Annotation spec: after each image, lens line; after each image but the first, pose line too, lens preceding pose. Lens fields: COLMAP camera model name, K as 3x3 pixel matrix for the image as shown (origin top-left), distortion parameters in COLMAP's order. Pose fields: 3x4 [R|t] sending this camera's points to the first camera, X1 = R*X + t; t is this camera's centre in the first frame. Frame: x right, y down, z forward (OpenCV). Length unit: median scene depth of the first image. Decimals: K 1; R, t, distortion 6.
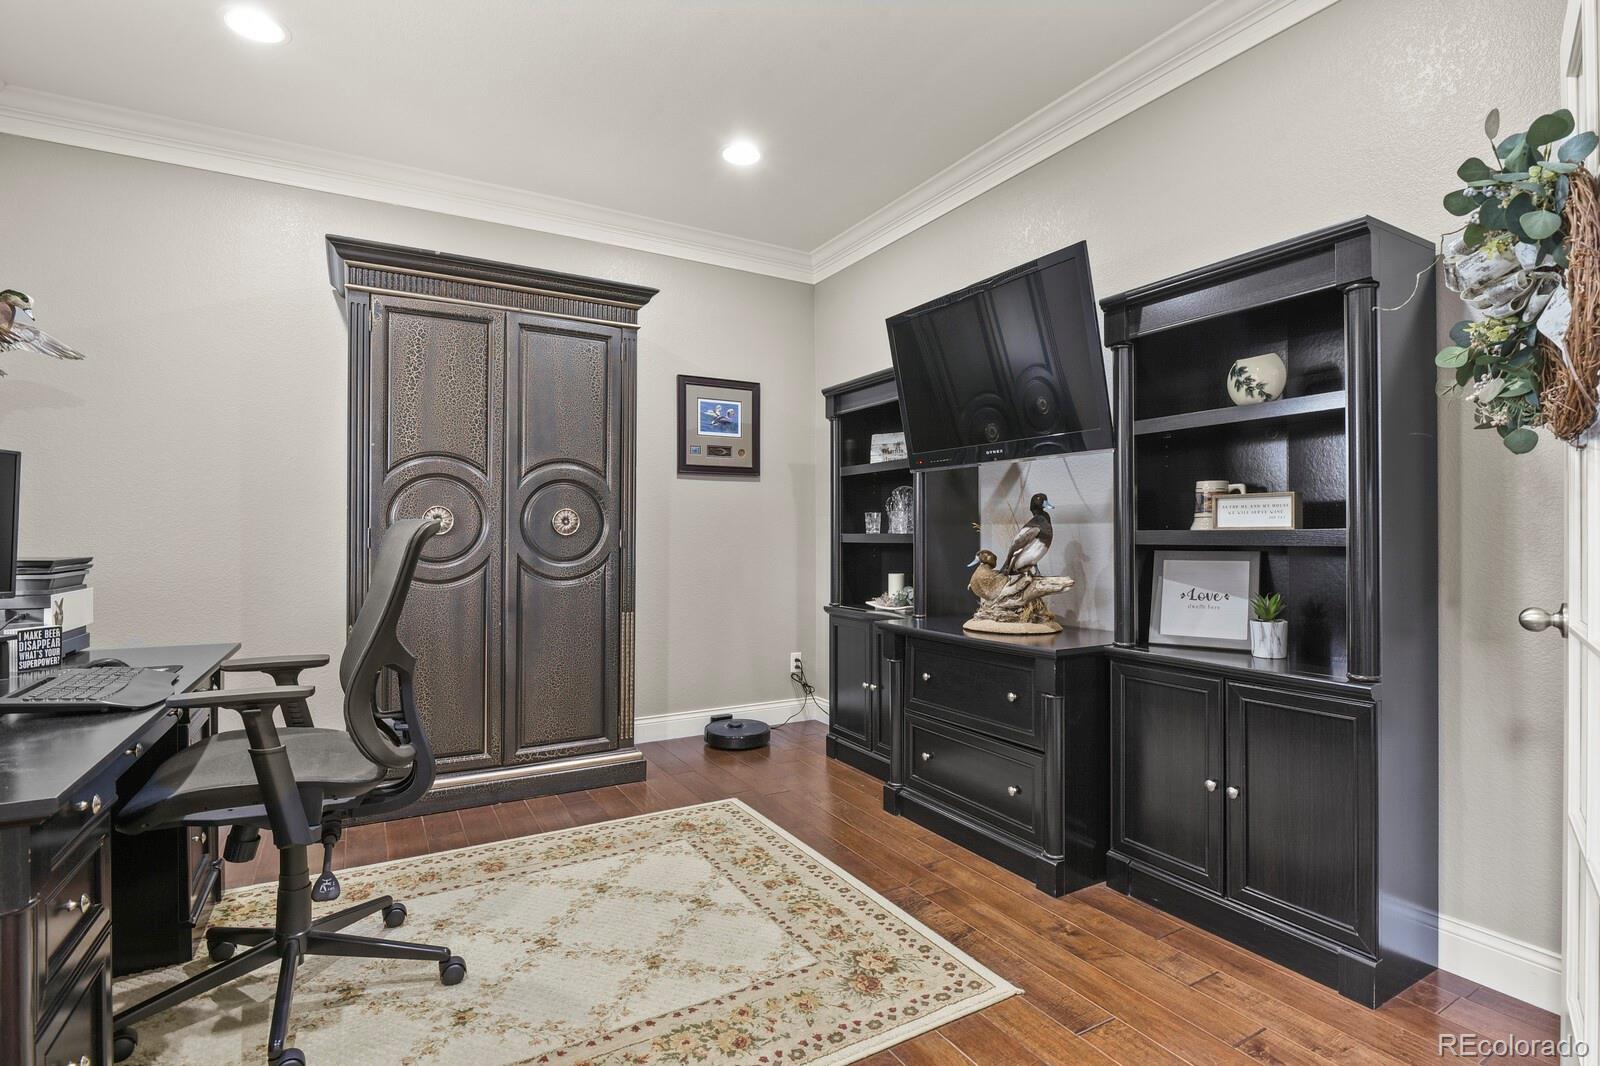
lens RADIAL K [[777.6, 0, 798.8], [0, 777.6, 530.5], [0, 0, 1]] dist [-0.014840, -0.001012]
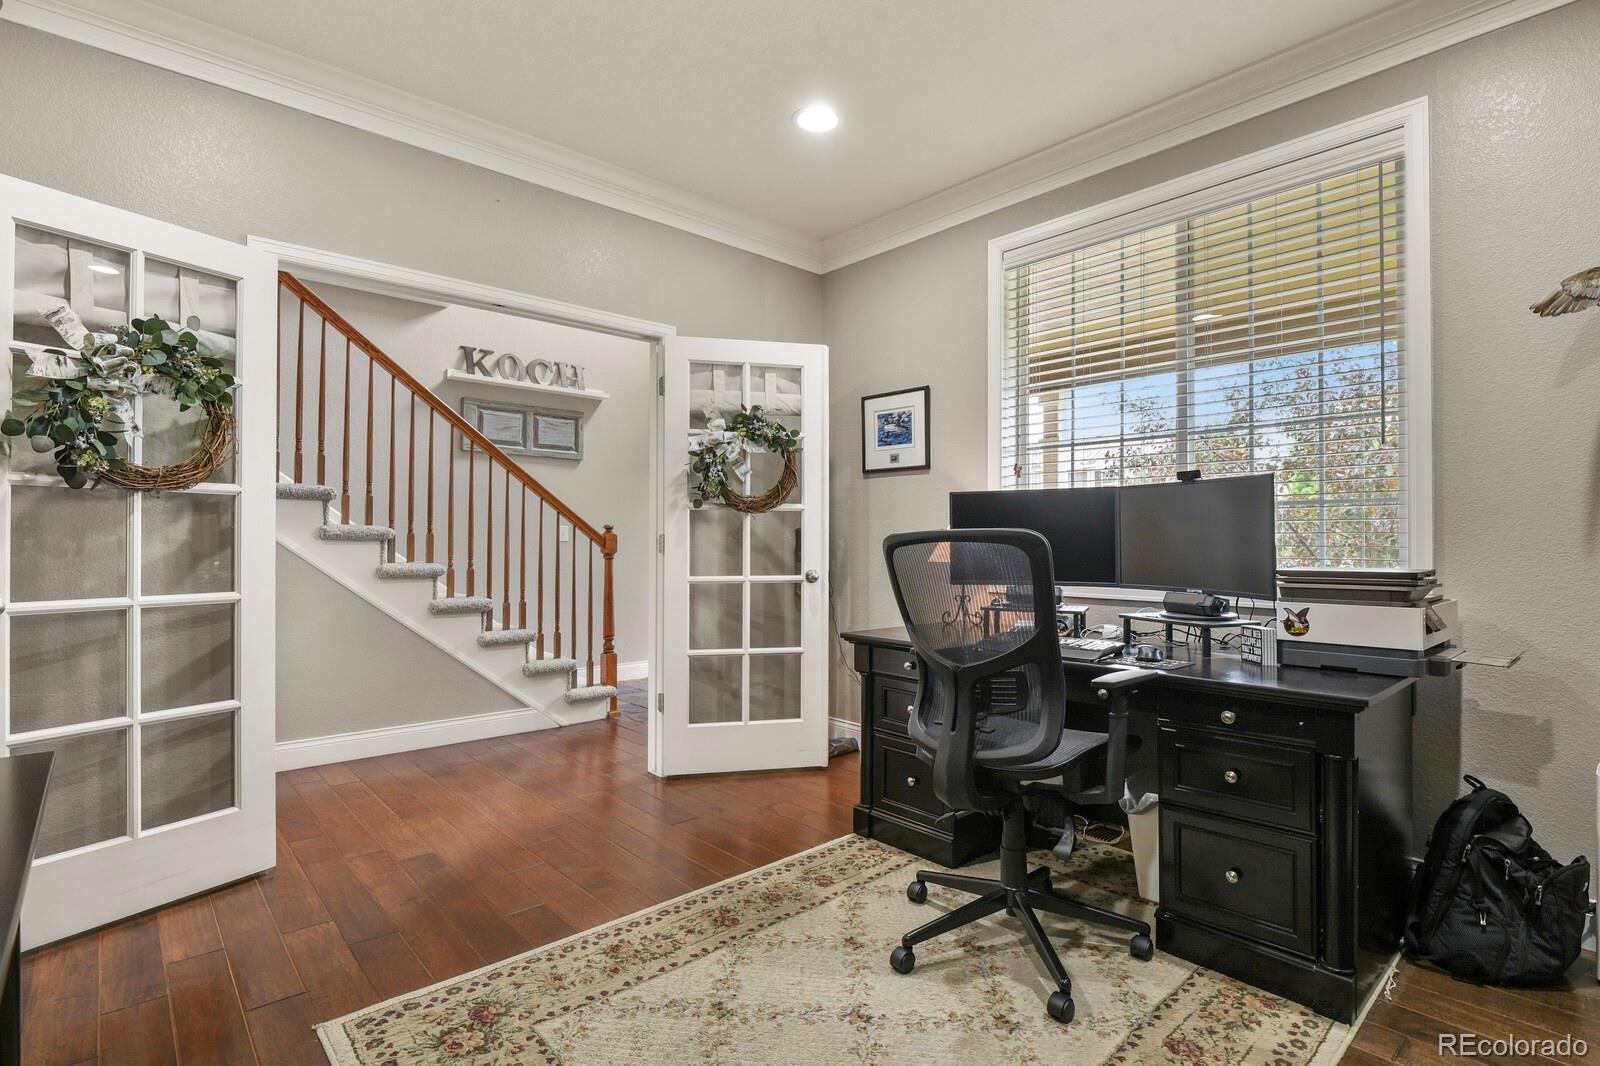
lens RADIAL K [[777.6, 0, 798.3], [0, 777.6, 533.0], [0, 0, 1]] dist [-0.014840, -0.001012]
pose [[-0.977113, -0.004402, -0.212677, -0.088723], [-0.001021, 0.999871, -0.016007, 0.008727], [0.212720, -0.015424, -0.976991, 2.111002]]
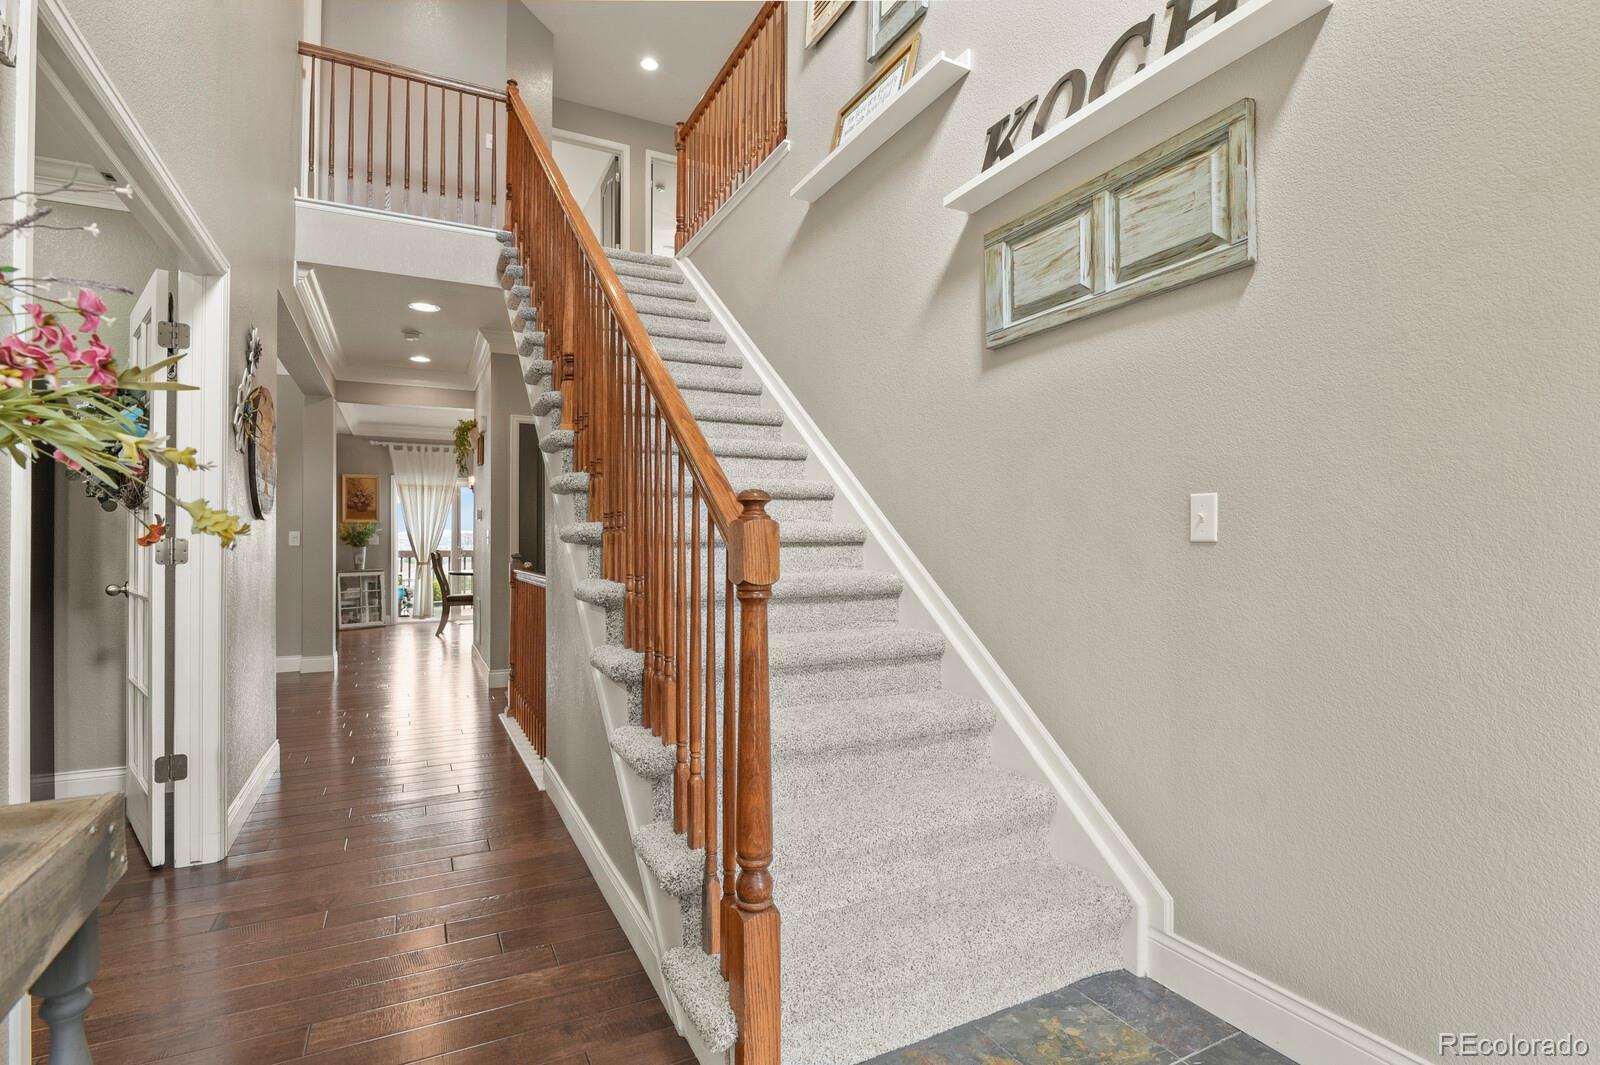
lens RADIAL K [[777.6, 0, 801.3], [0, 777.6, 539.6], [0, 0, 1]] dist [-0.014840, -0.001012]
pose [[0.051469, 0.004410, 0.998665, -0.827205], [-0.005614, 0.999976, -0.004126, -0.017677], [-0.998659, -0.005394, 0.051493, -0.783612]]
